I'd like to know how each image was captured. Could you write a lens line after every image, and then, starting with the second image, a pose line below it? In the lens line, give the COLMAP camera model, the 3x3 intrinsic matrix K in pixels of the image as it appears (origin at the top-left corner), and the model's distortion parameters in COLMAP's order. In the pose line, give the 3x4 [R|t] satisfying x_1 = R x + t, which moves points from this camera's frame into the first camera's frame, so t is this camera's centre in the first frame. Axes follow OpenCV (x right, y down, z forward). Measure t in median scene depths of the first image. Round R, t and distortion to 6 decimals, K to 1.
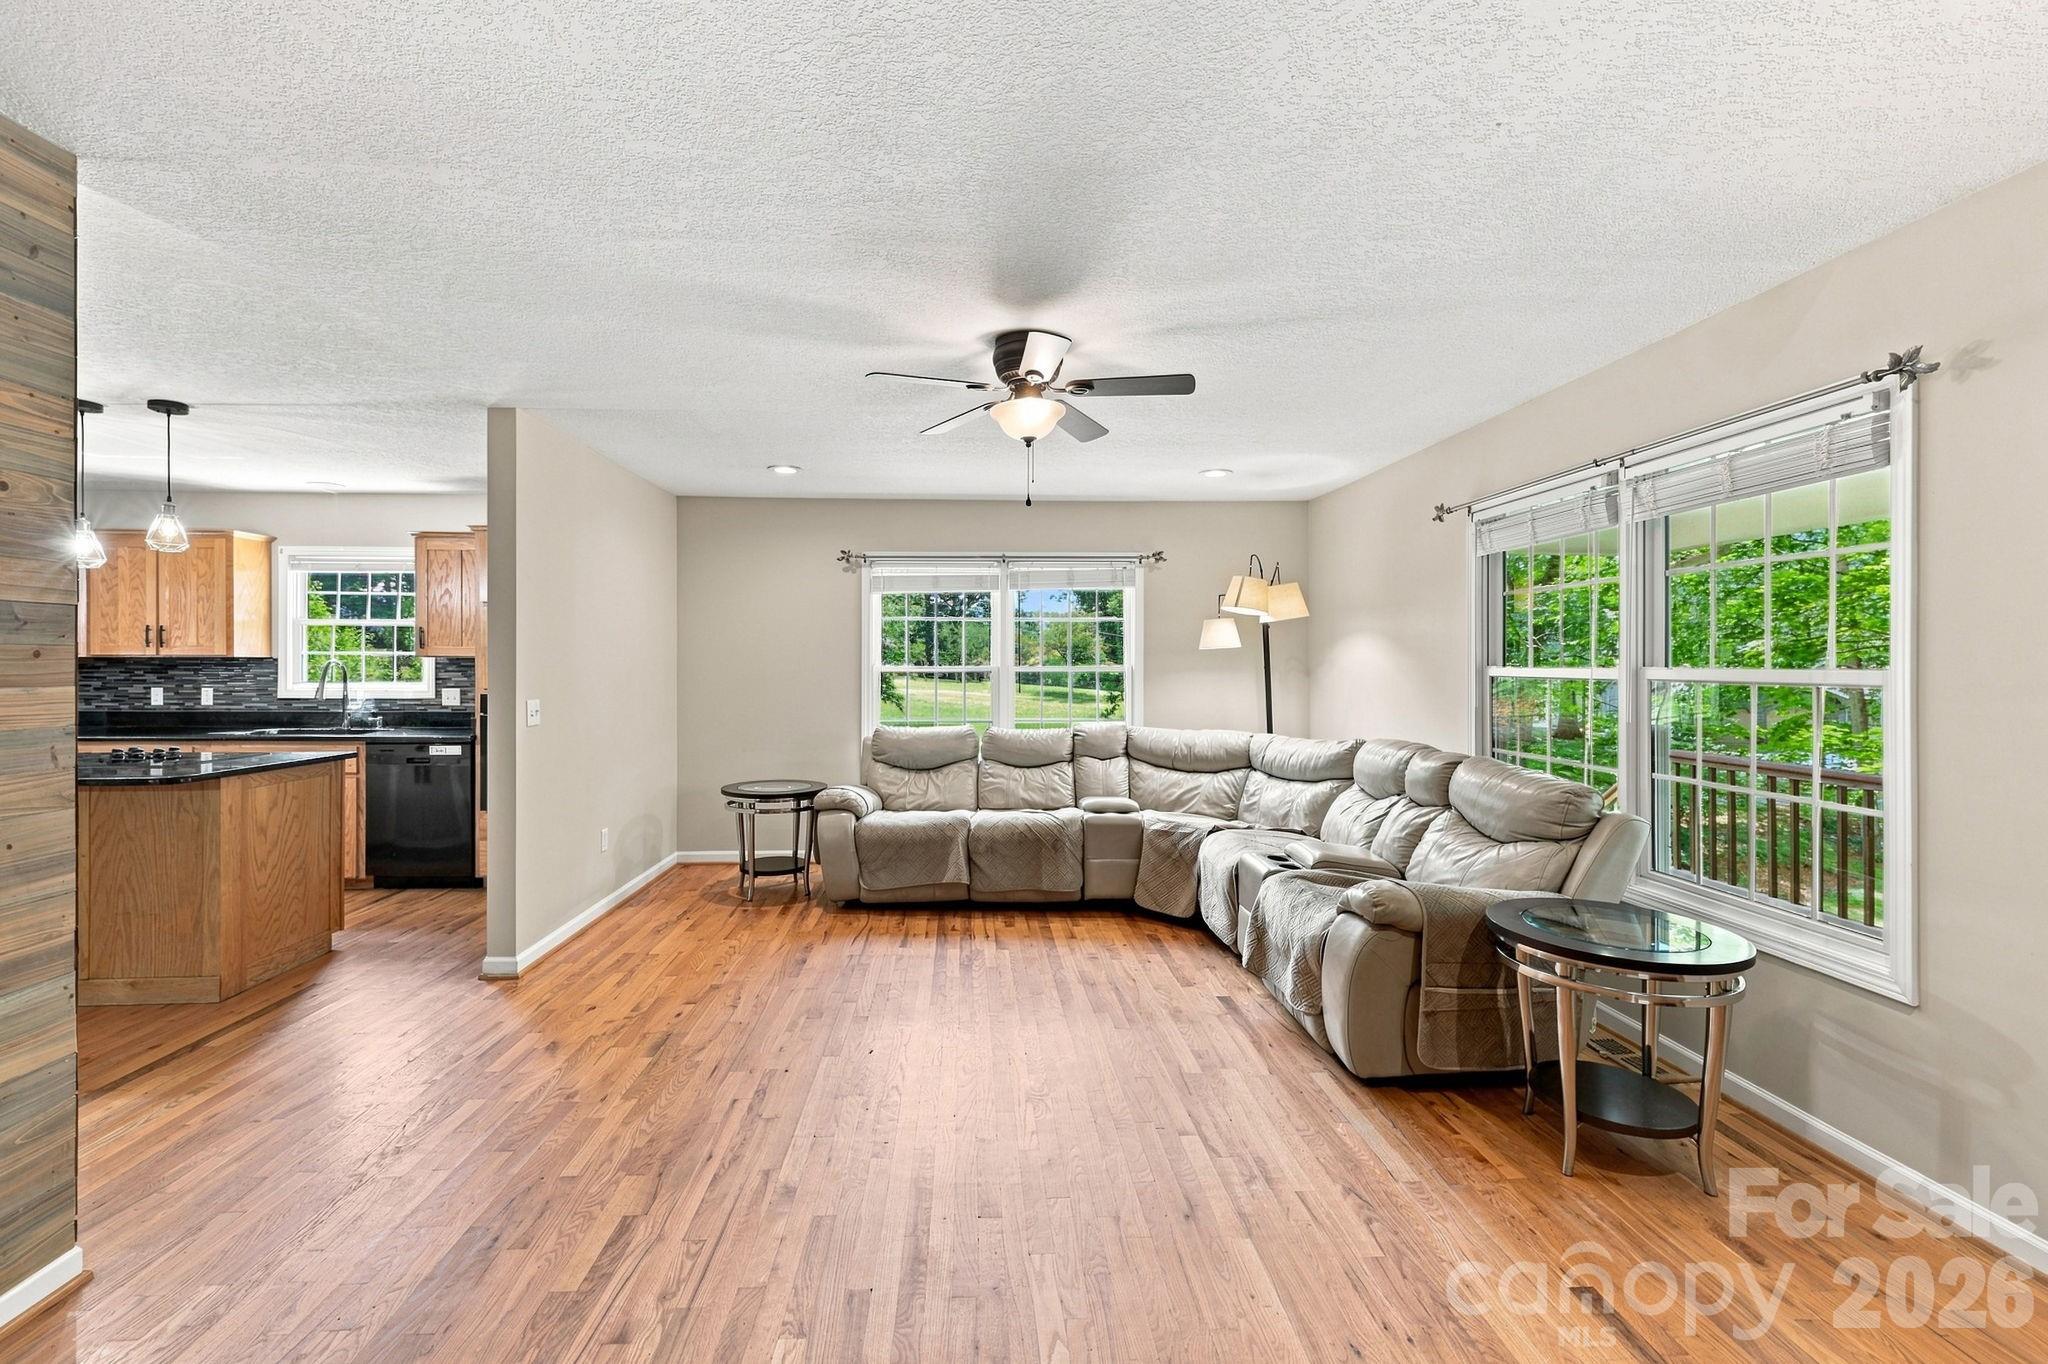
lens RADIAL K [[863.3, 0, 1017.7], [0, 863.3, 669.1], [0, 0, 1]] dist [-0.000076, 0.000050]
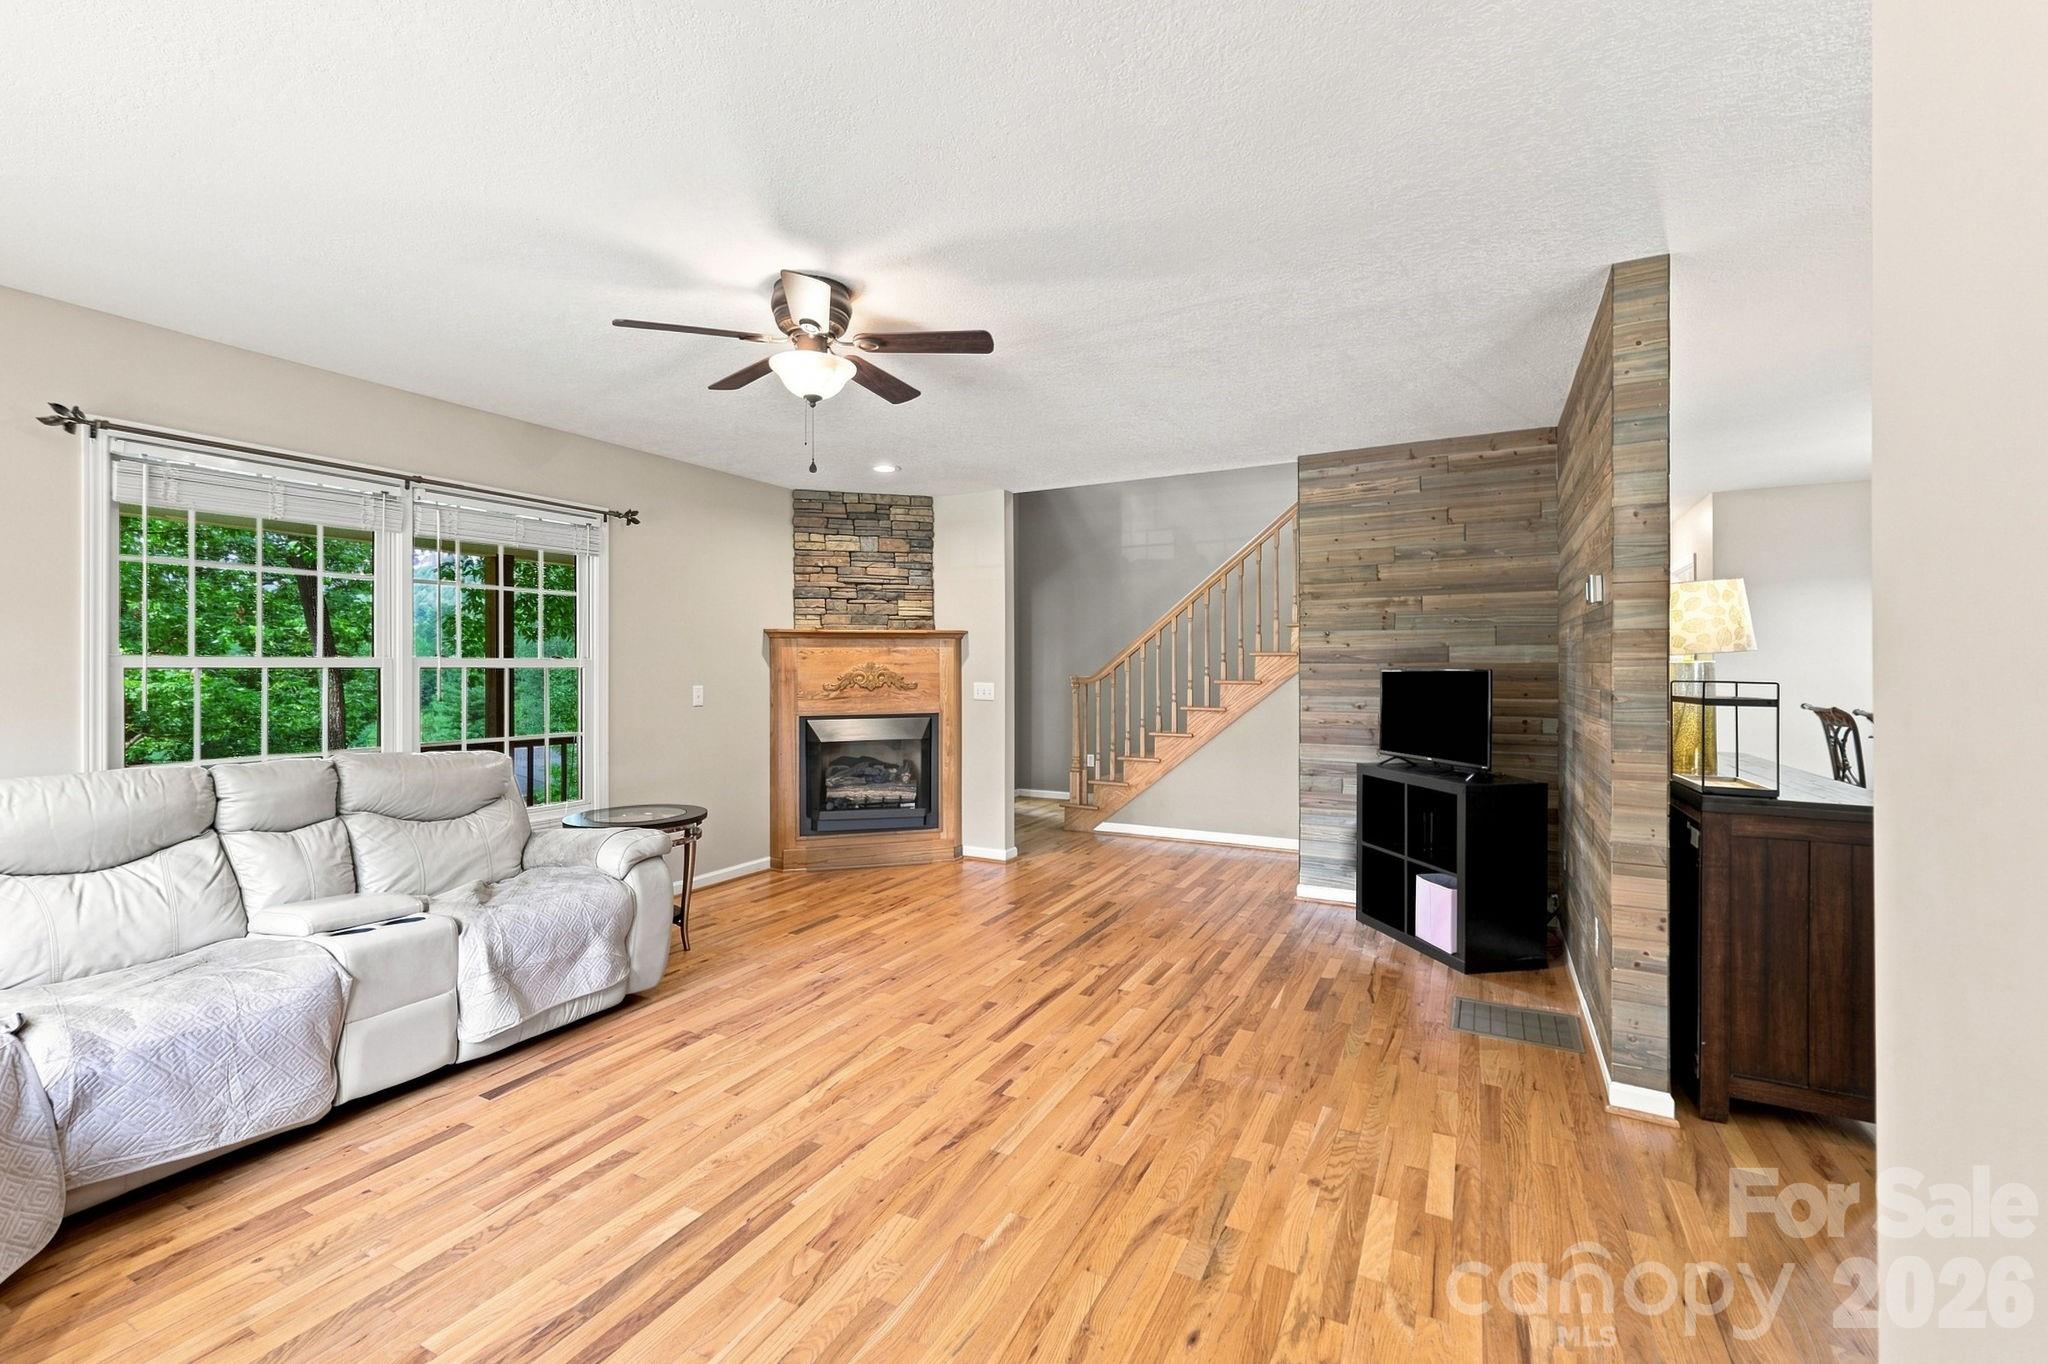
lens RADIAL K [[863.3, 0, 1020.2], [0, 863.3, 668.0], [0, 0, 1]] dist [-0.000076, 0.000050]
pose [[-0.857475, -0.003477, 0.514514, -0.786955], [0.001252, 0.999960, 0.008844, 0.011748], [-0.514524, 0.008228, -0.857436, 2.065619]]
